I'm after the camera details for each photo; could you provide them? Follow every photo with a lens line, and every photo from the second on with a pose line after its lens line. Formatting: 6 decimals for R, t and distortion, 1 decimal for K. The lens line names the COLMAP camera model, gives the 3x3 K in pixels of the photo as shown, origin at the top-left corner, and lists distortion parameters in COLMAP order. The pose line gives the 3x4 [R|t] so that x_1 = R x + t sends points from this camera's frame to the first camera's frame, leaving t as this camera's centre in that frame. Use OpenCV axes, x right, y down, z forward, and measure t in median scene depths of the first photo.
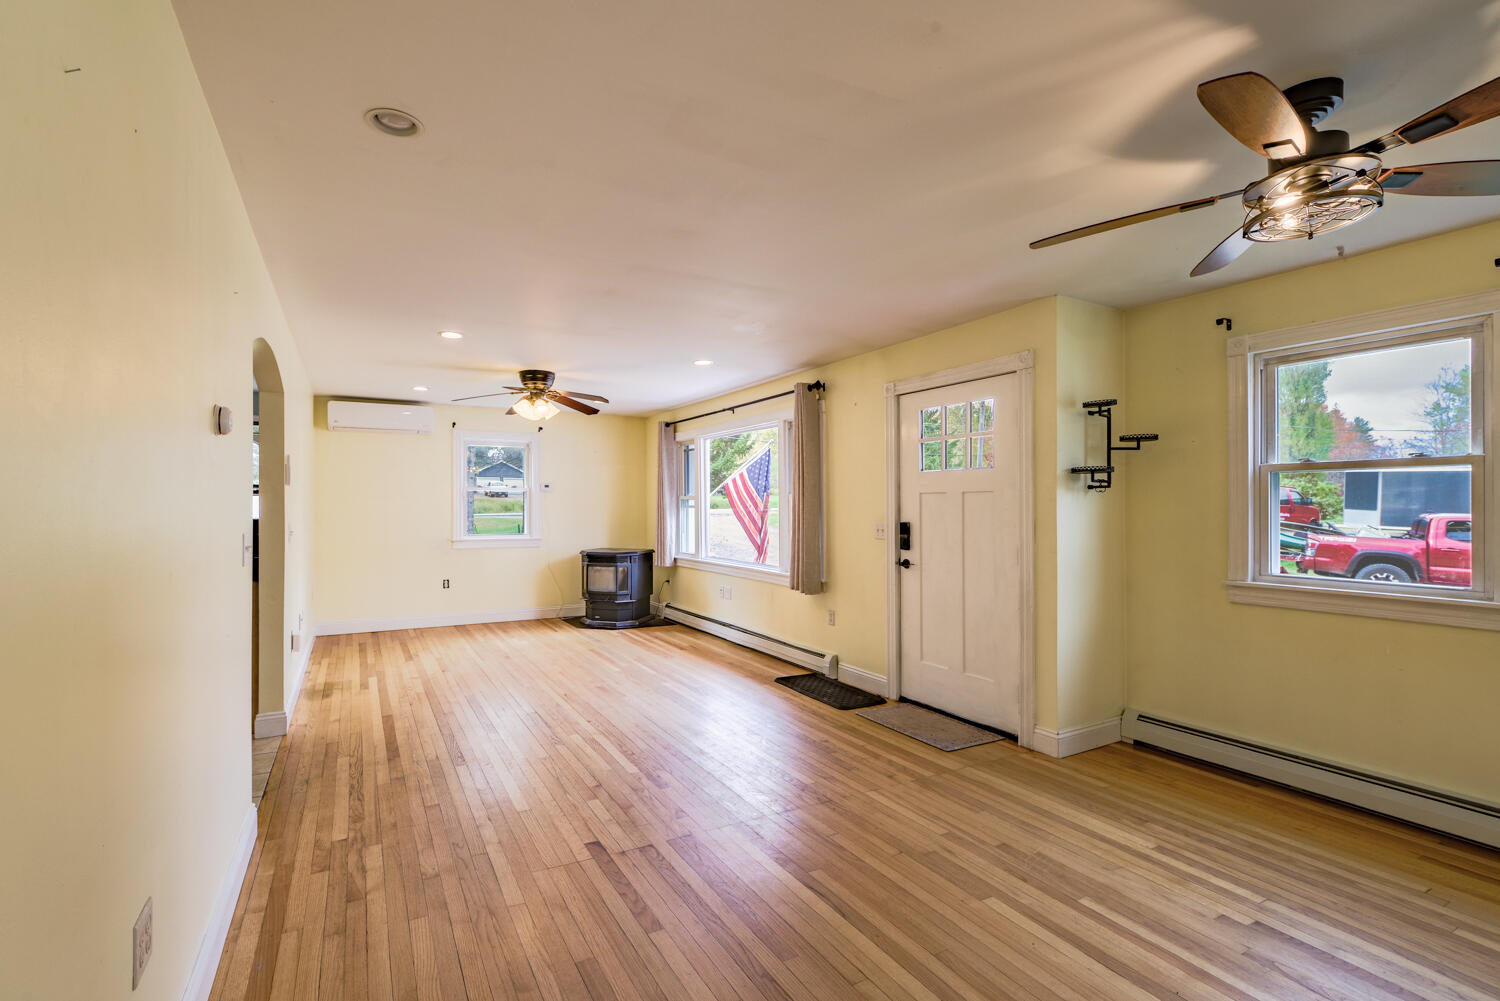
lens RADIAL K [[668.5, 0, 694.7], [0, 668.5, 501.0], [0, 0, 1]] dist [-0.002990, -0.000589]
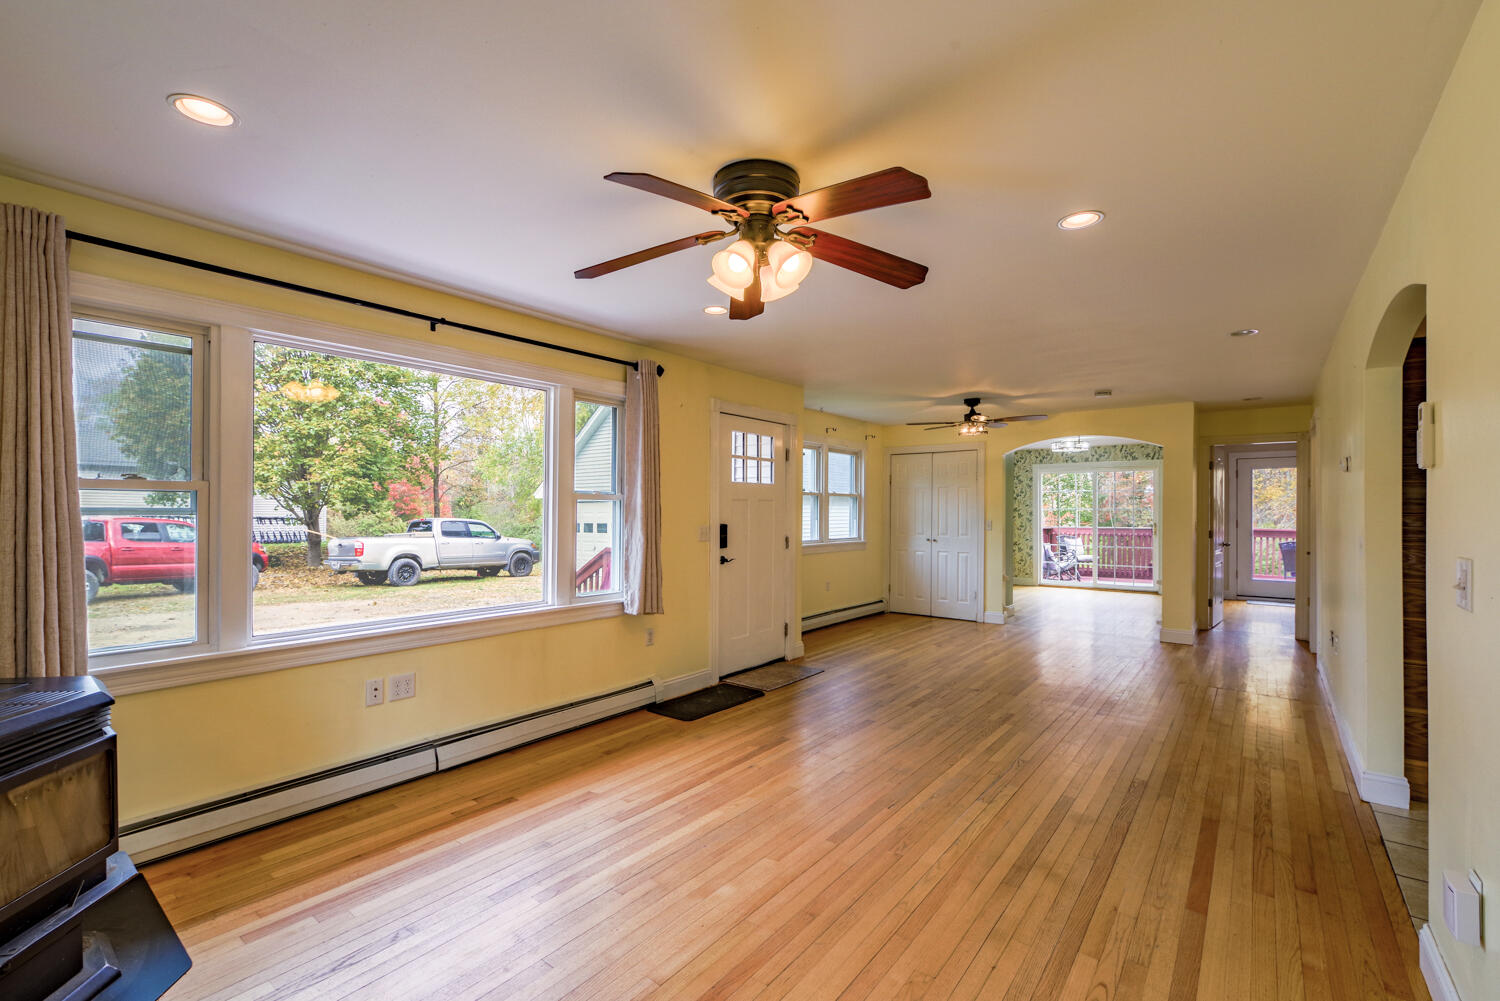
lens RADIAL K [[649.9, 0, 750.0], [0, 649.9, 500.5], [0, 0, 1]] dist [-0.000211, -0.005782]
pose [[-0.419652, 0.012206, 0.907603, -0.865525], [-0.008306, 0.999816, -0.017287, 0.012060], [-0.907647, -0.014793, -0.419474, 1.707105]]
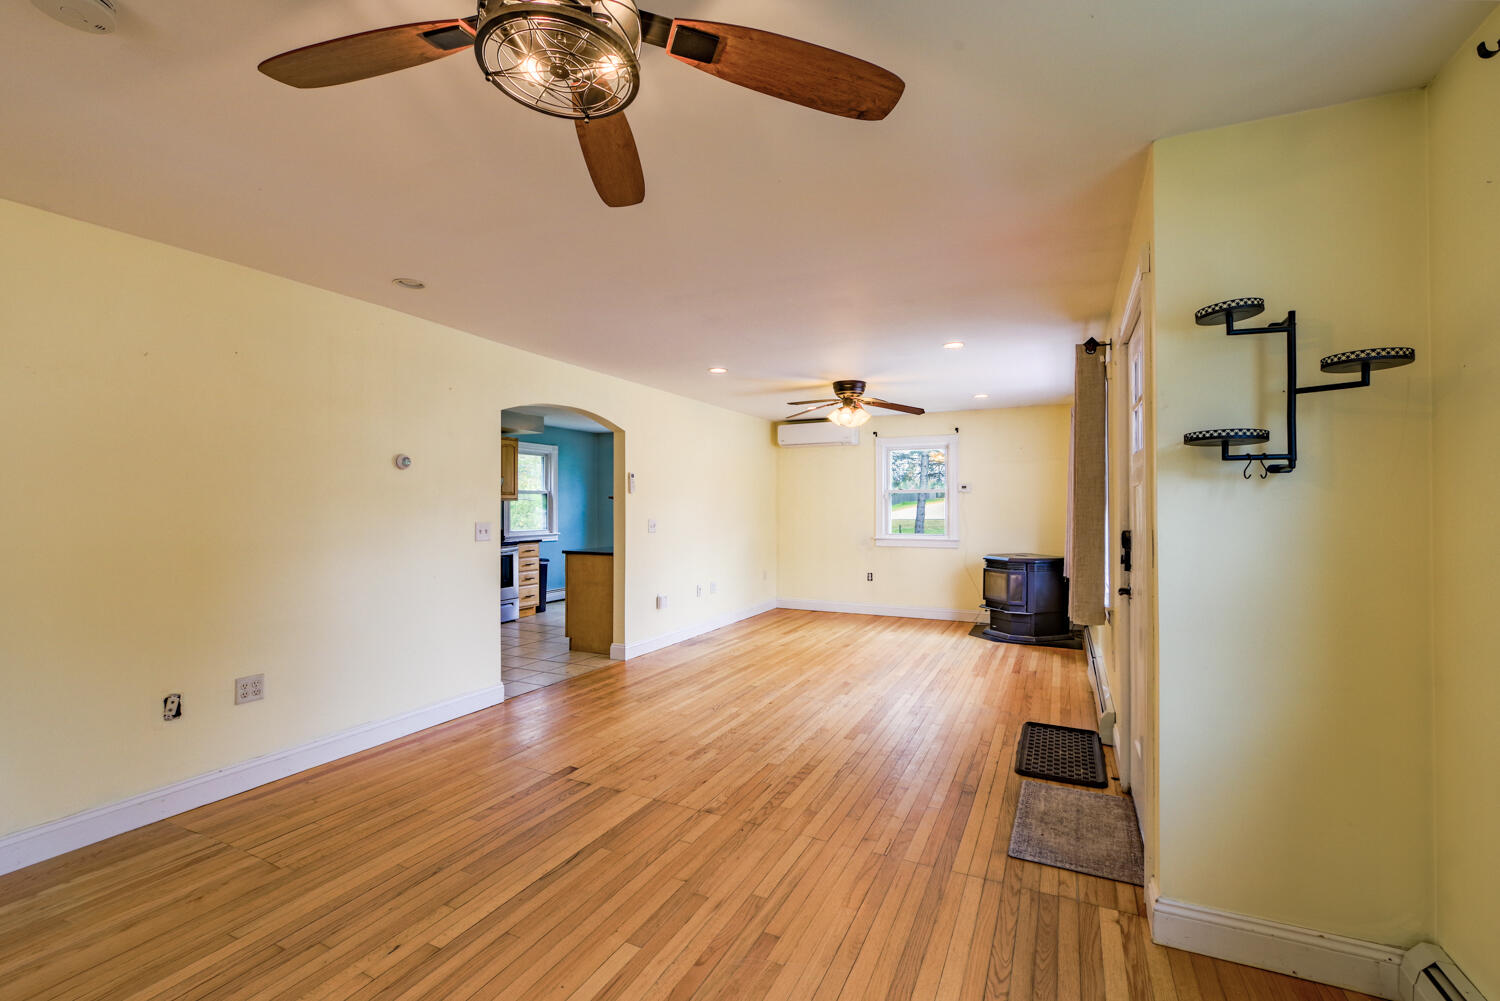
lens RADIAL K [[649.9, 0, 750.0], [0, 649.9, 500.5], [0, 0, 1]] dist [-0.000211, -0.005782]
pose [[0.603409, -0.008050, -0.797391, 0.727352], [0.003684, 0.999967, -0.007308, 0.005670], [0.797423, 0.001472, 0.603418, 0.355958]]
